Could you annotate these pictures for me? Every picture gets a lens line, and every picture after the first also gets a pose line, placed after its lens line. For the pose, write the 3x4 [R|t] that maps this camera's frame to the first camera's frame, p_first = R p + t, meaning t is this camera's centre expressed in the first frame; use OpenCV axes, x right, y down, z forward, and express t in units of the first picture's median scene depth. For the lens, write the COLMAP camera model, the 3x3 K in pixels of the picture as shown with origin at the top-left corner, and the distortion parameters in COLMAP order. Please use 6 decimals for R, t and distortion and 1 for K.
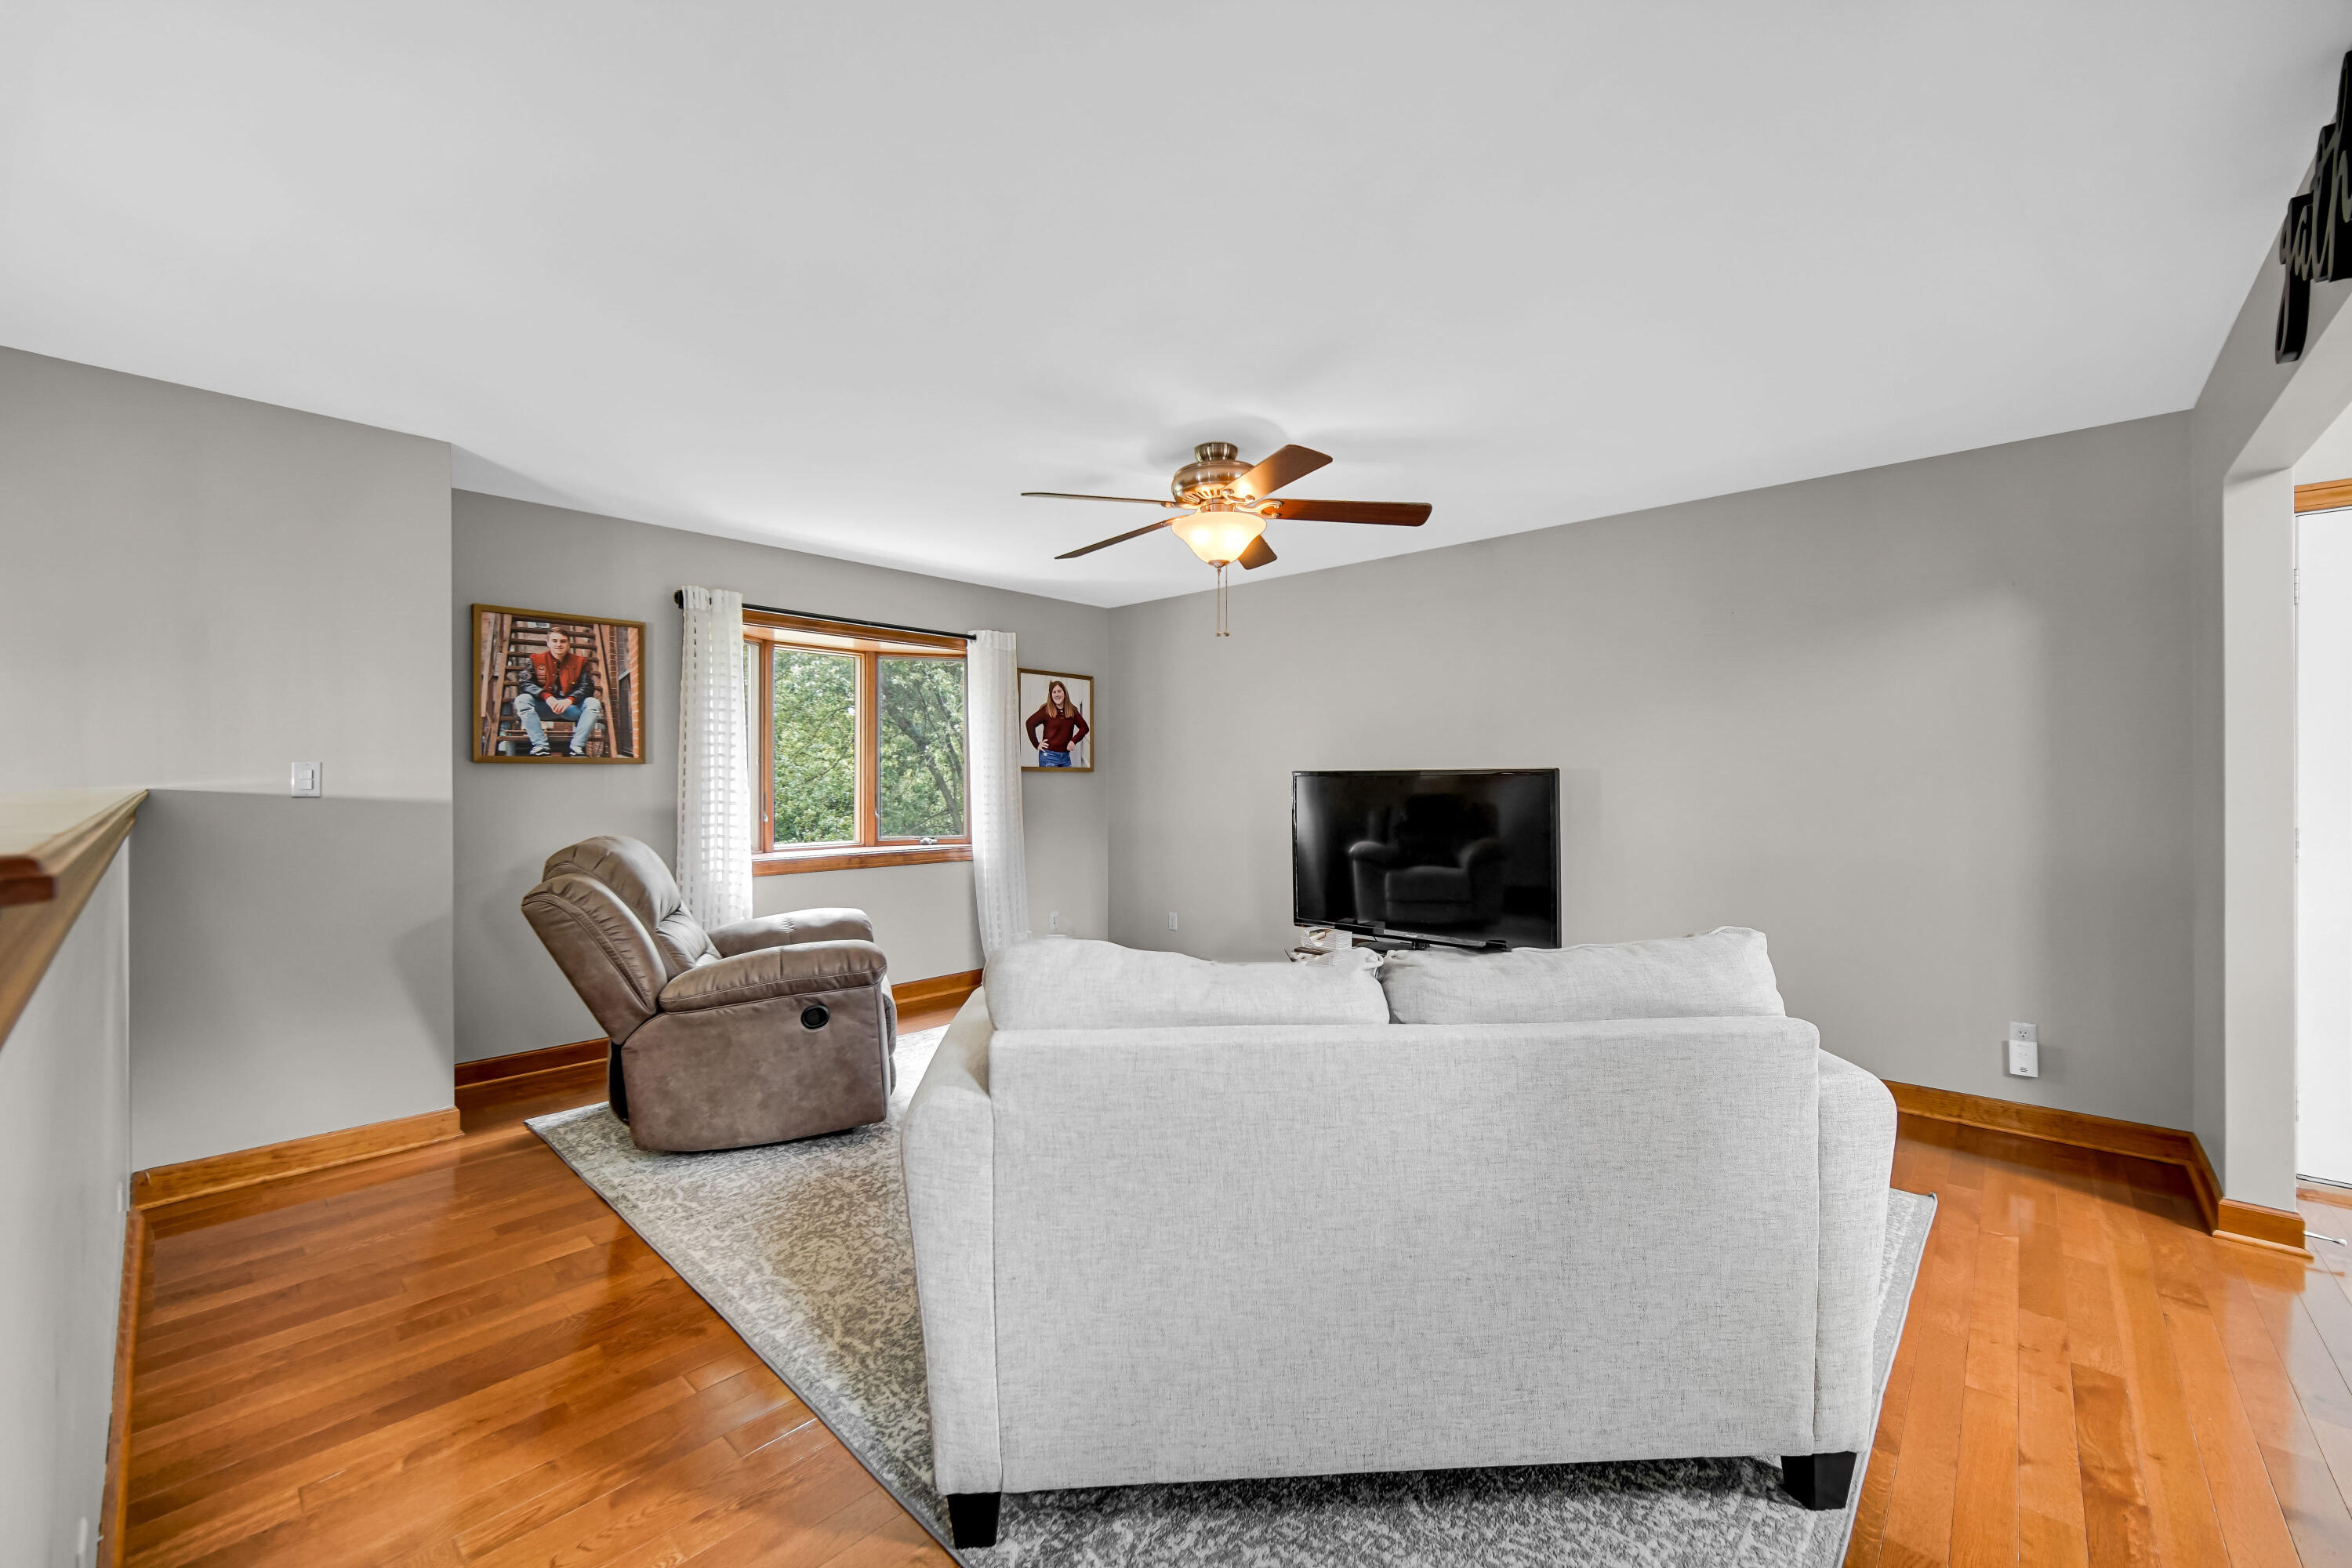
lens RADIAL K [[941.7, 0, 1179.0], [0, 941.7, 779.5], [0, 0, 1]] dist [-0.000808, -0.000183]
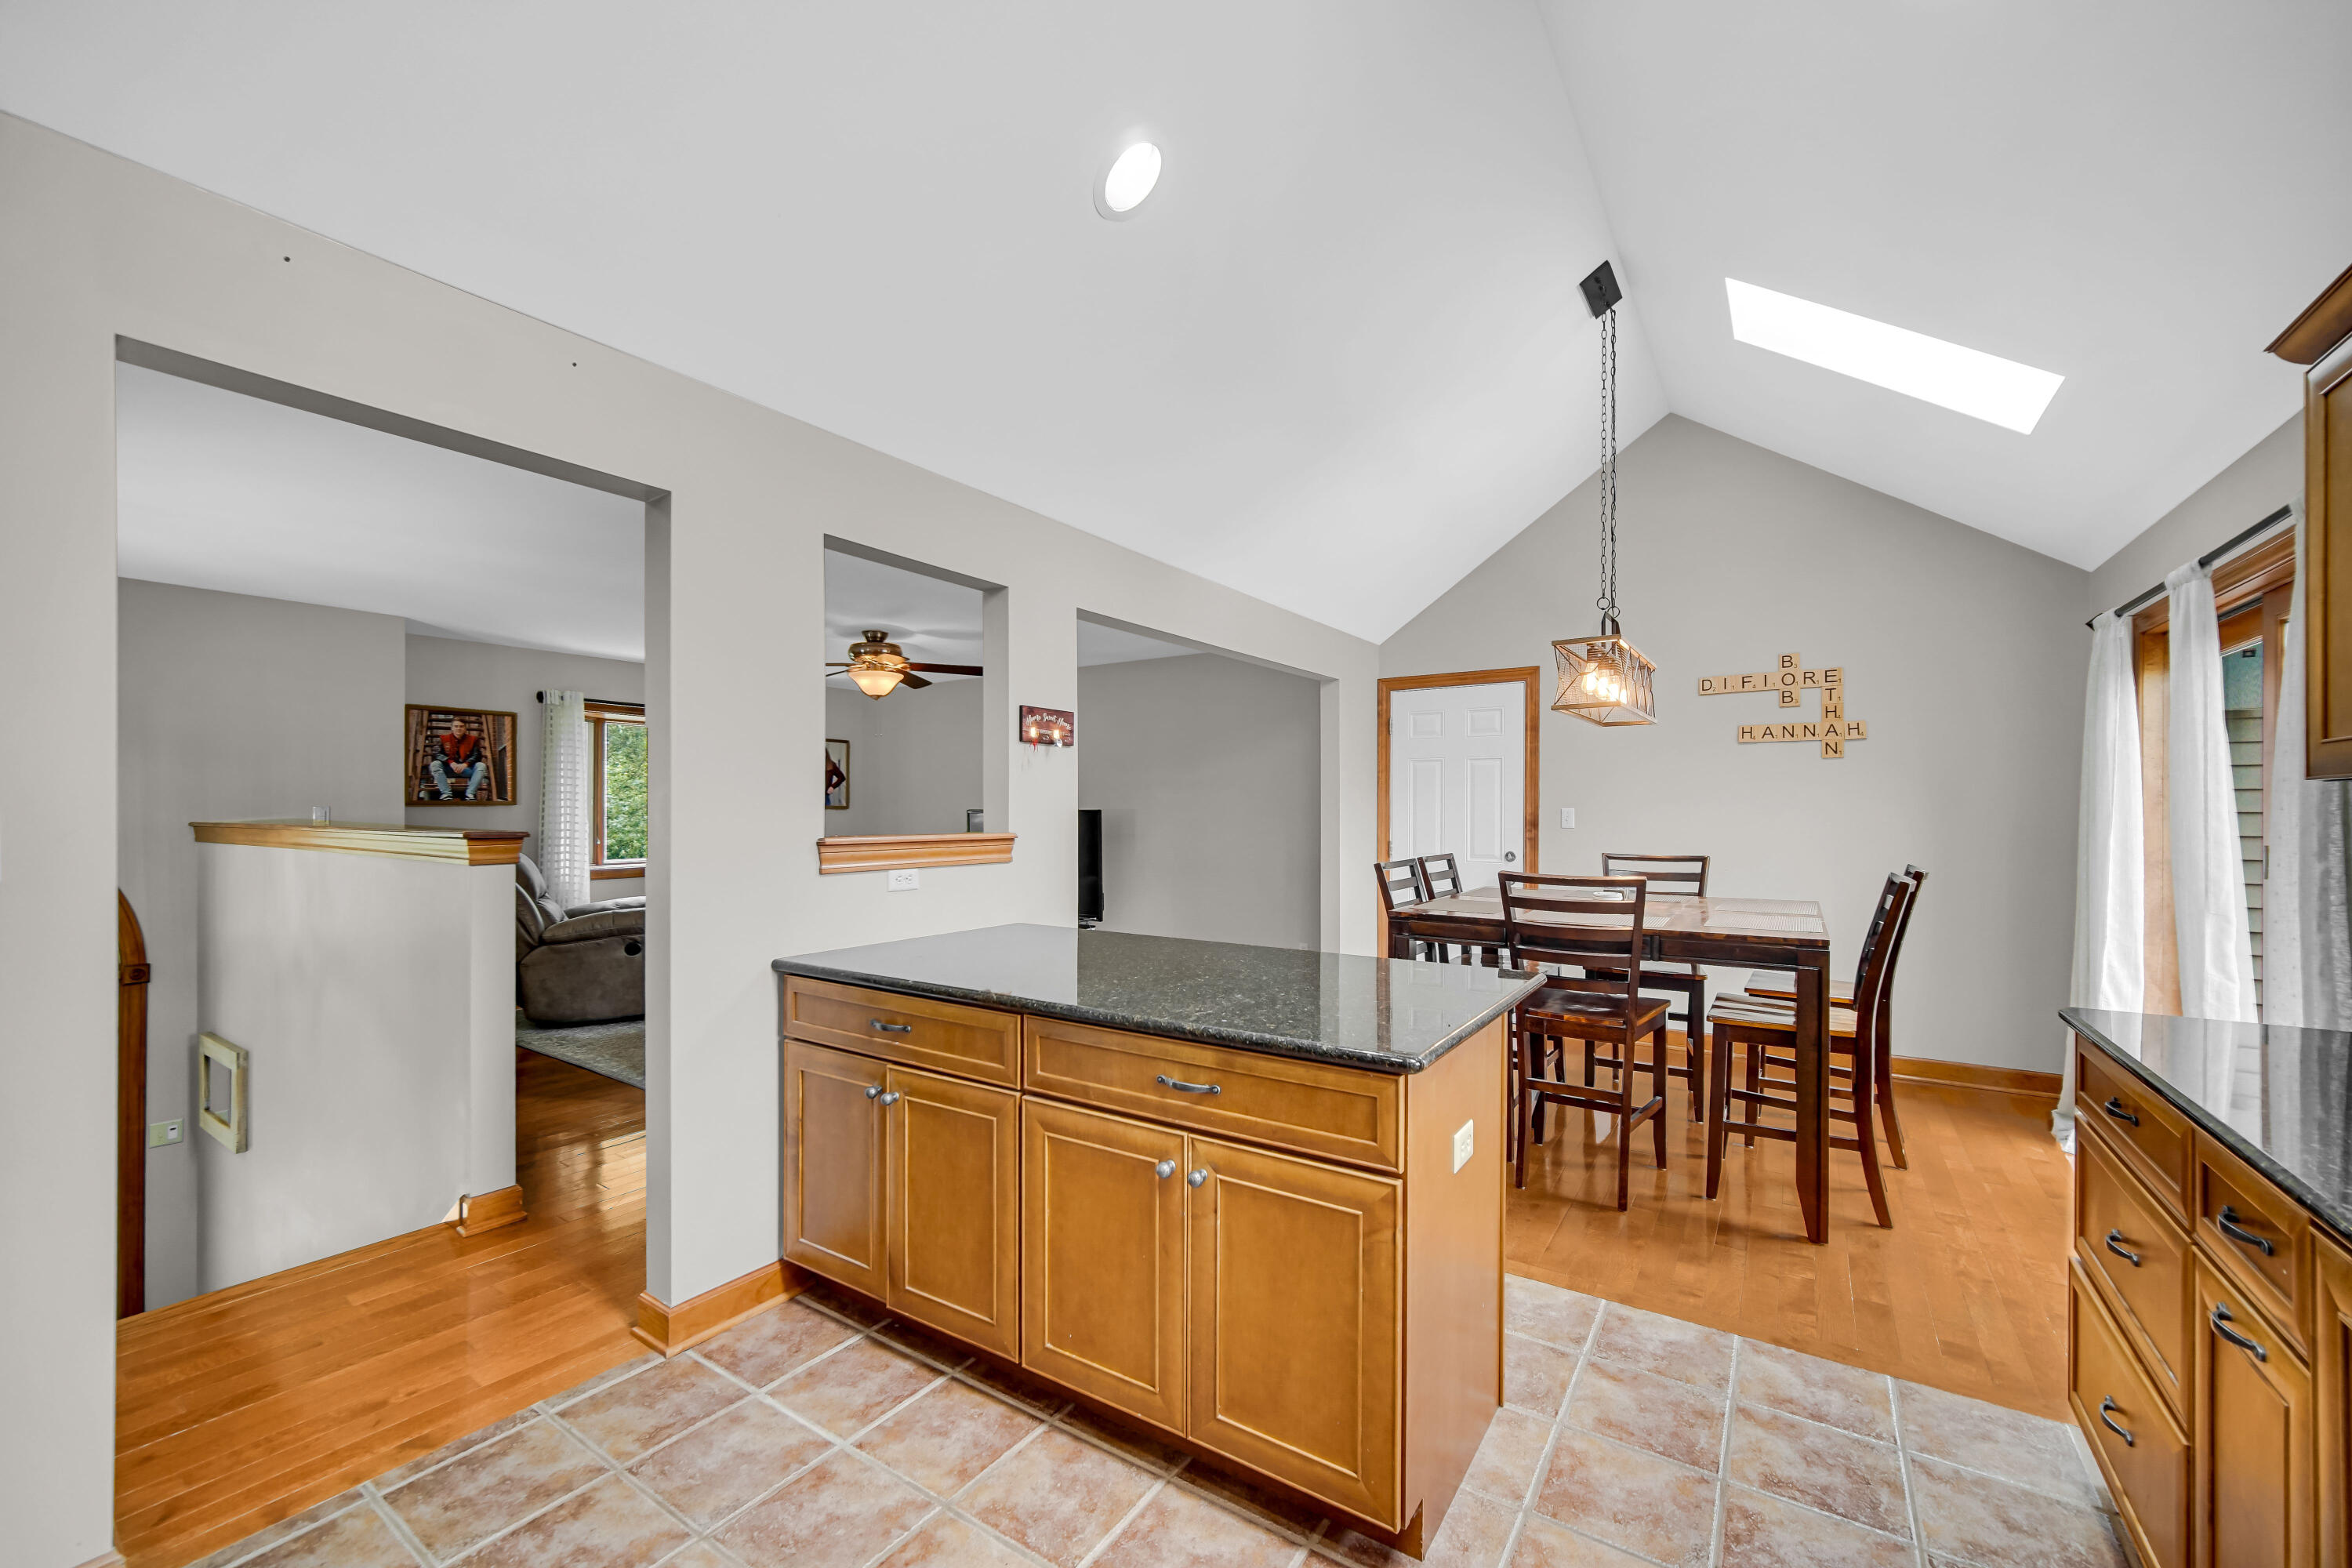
lens RADIAL K [[941.7, 0, 1171.1], [0, 941.7, 803.4], [0, 0, 1]] dist [-0.000808, -0.000183]
pose [[0.989054, 0.006044, 0.147431, 0.277934], [-0.005275, 0.999970, -0.005600, -0.017114], [-0.147460, 0.004761, 0.989057, -0.712991]]
